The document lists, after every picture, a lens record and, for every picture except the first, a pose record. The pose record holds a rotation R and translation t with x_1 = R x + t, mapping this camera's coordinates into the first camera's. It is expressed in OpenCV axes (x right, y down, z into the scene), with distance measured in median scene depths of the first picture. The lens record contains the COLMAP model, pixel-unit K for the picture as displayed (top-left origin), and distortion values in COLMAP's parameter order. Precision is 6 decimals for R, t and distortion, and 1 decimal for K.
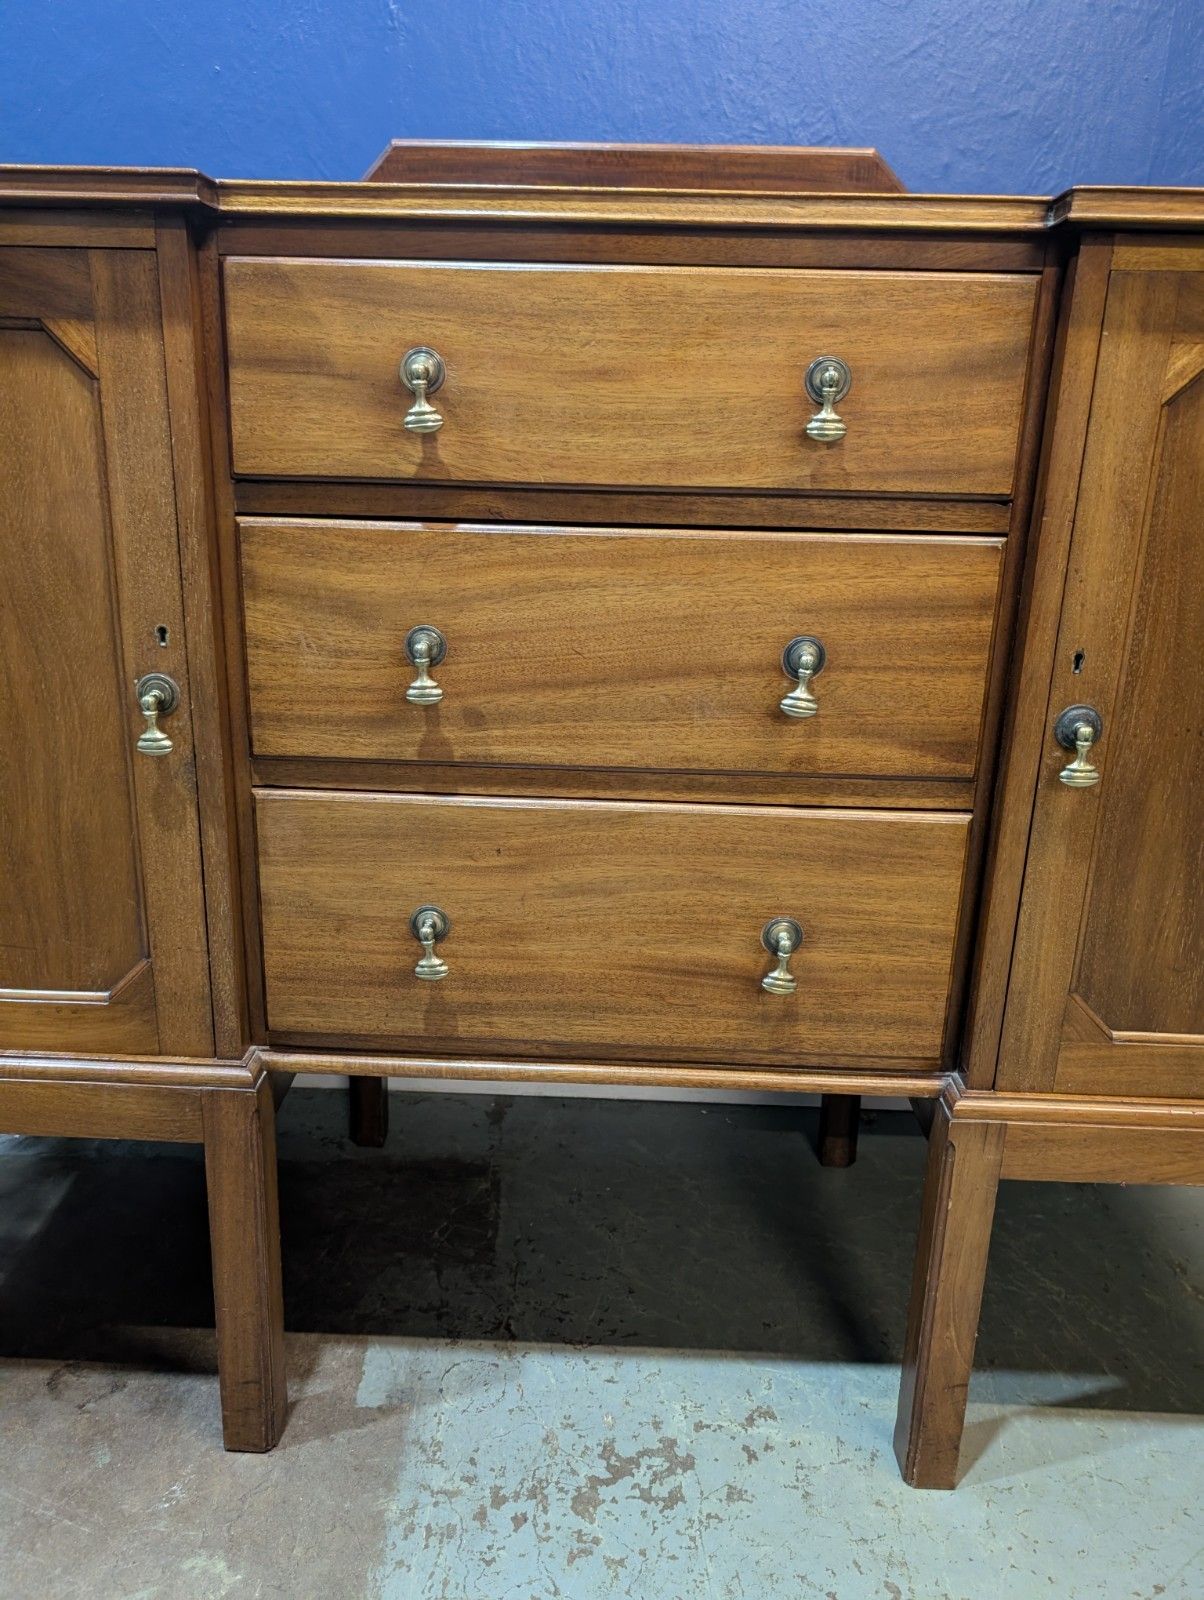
lens RADIAL K [[1159.9, 0, 577.6], [0, 1159.9, 795.3], [0, 0, 1]] dist [0.019048, -0.020705]
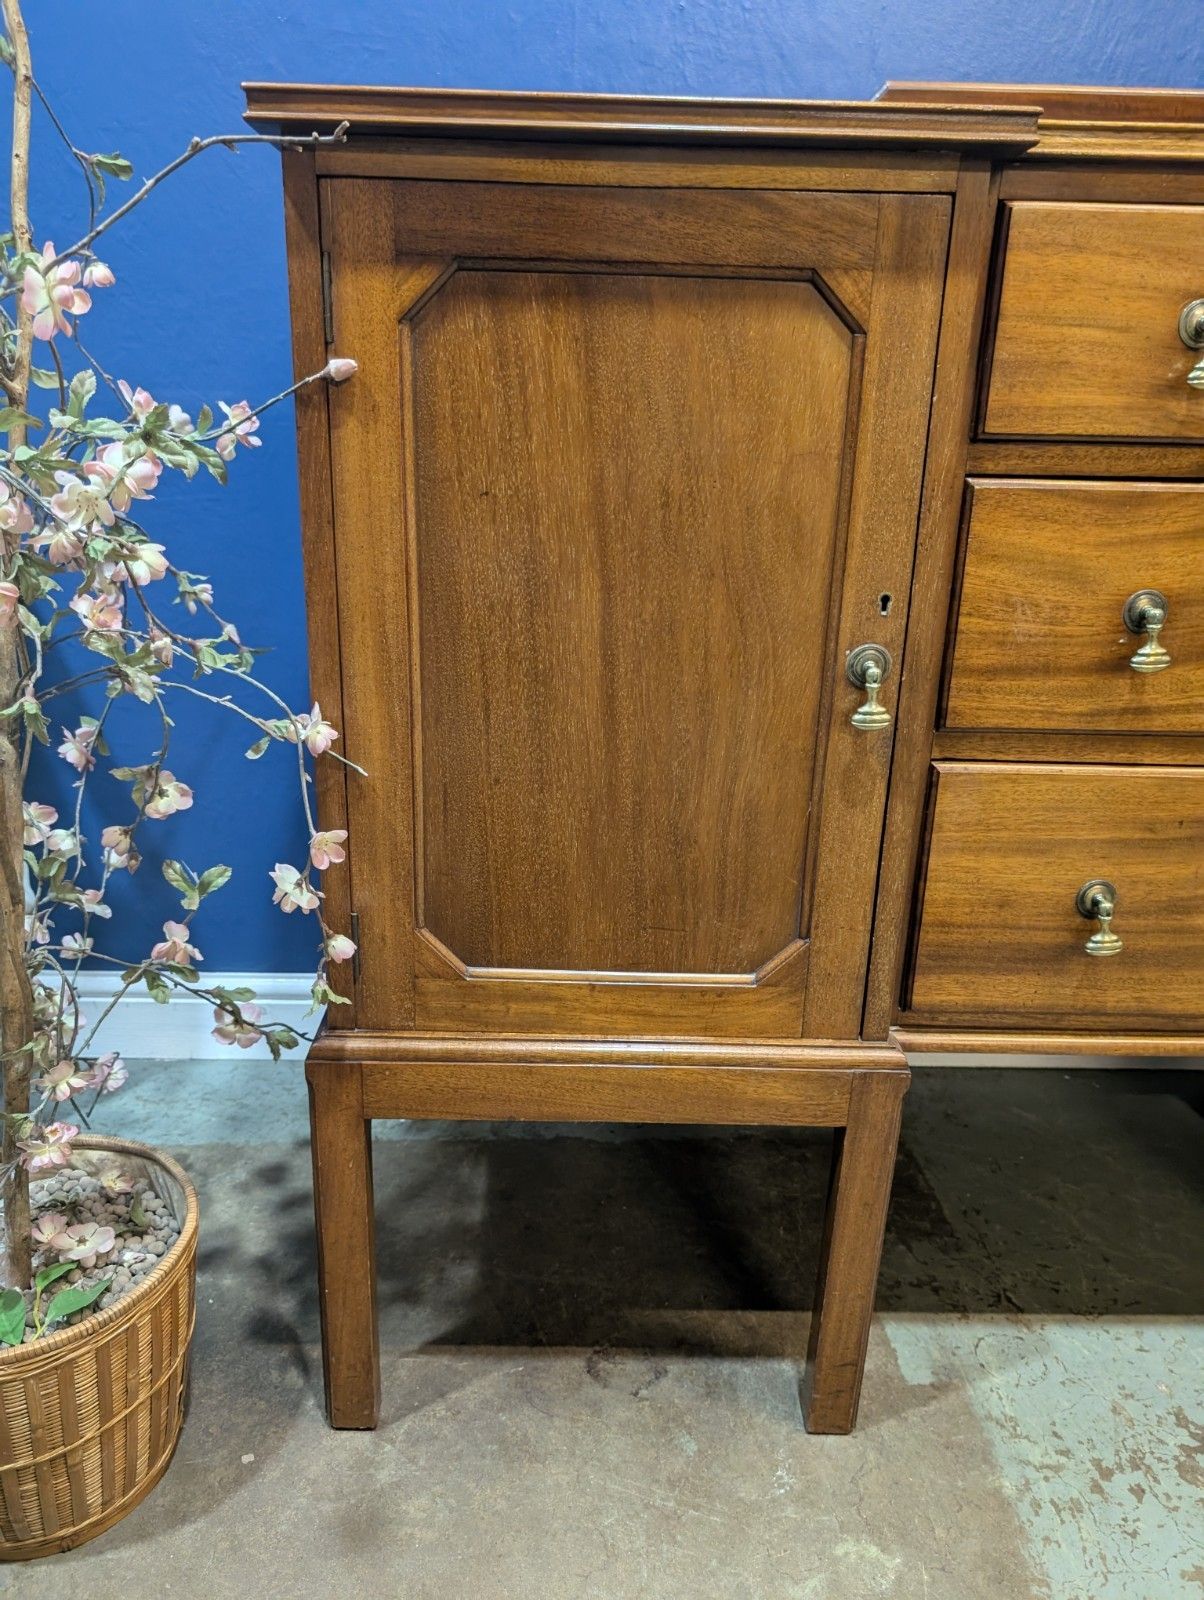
lens RADIAL K [[1159.9, 0, 577.6], [0, 1159.9, 795.3], [0, 0, 1]] dist [0.019048, -0.020705]
pose [[0.999049, -0.016020, 0.040543, -0.602465], [0.014767, 0.999410, 0.031014, -0.012368], [-0.041016, -0.030386, 0.998696, 0.045194]]
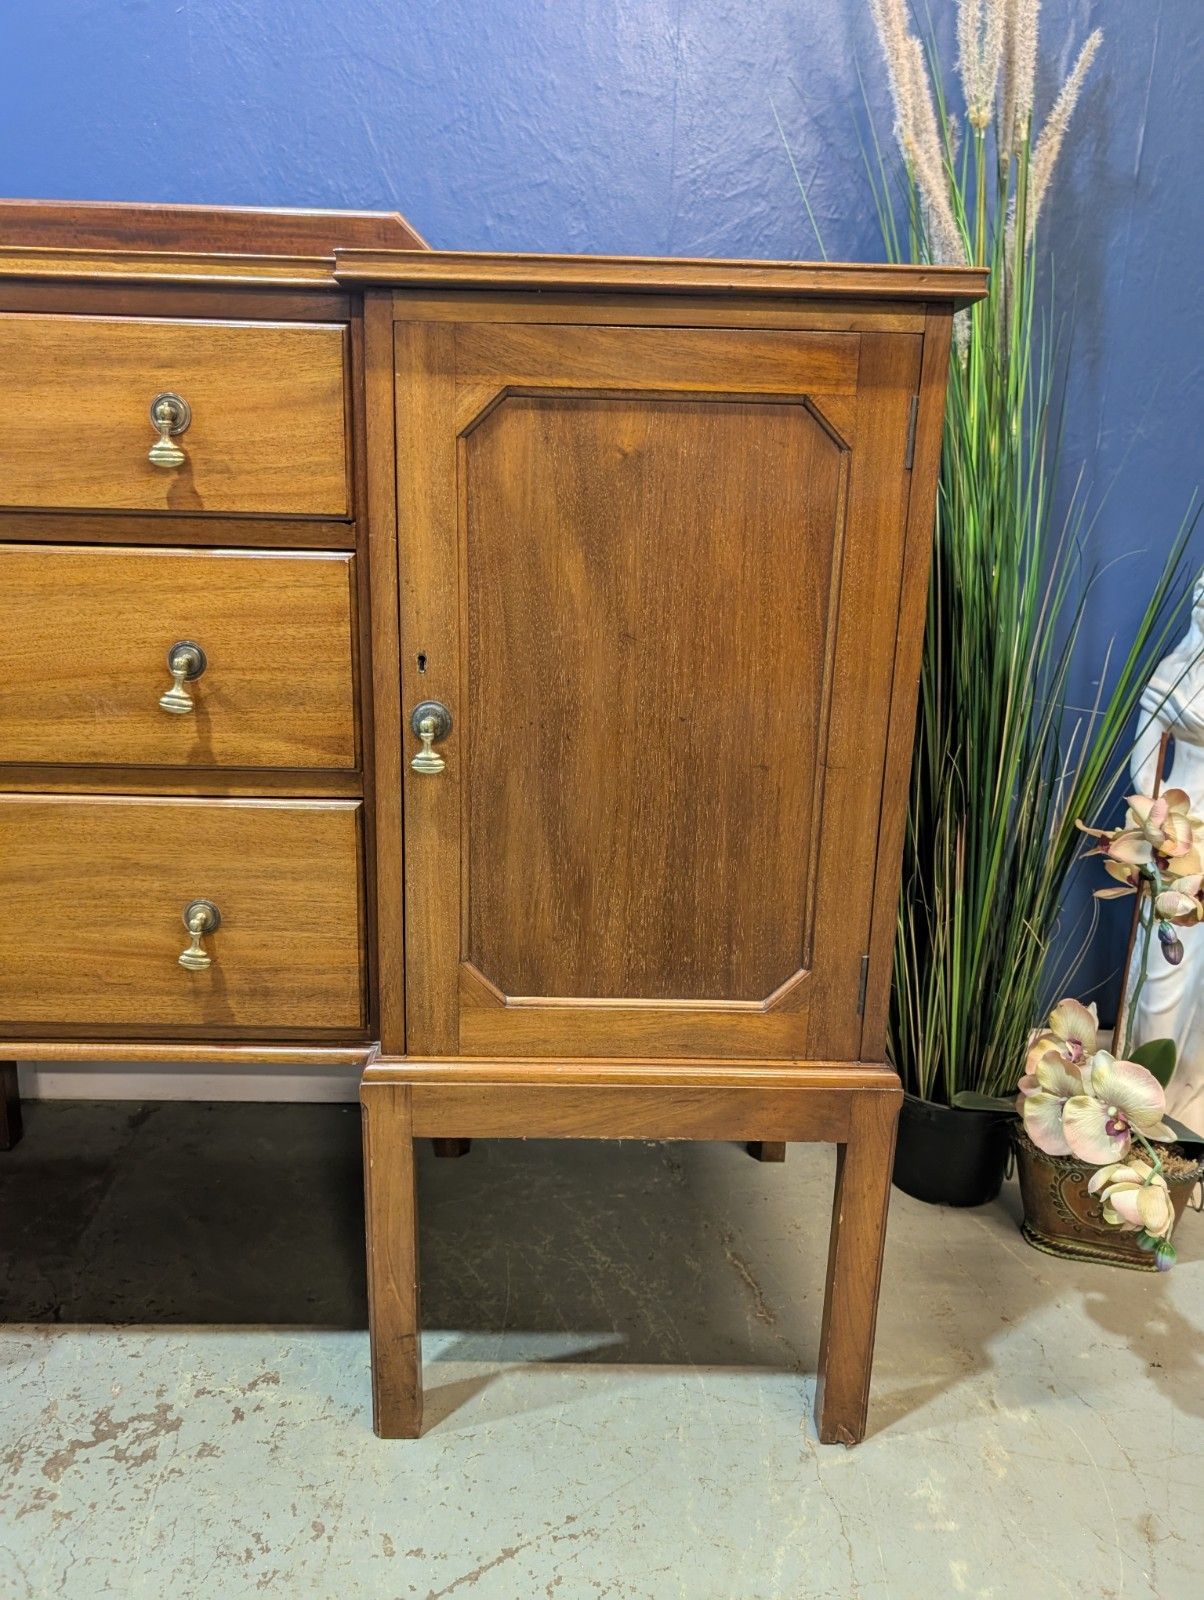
lens RADIAL K [[1158.9, 0, 593.4], [0, 1158.9, 789.5], [0, 0, 1]] dist [0.022517, -0.022790]
pose [[0.998616, -0.011561, 0.051308, 0.486283], [0.013699, 0.999044, -0.041524, 0.051844], [-0.050779, 0.042170, 0.997819, -0.113848]]
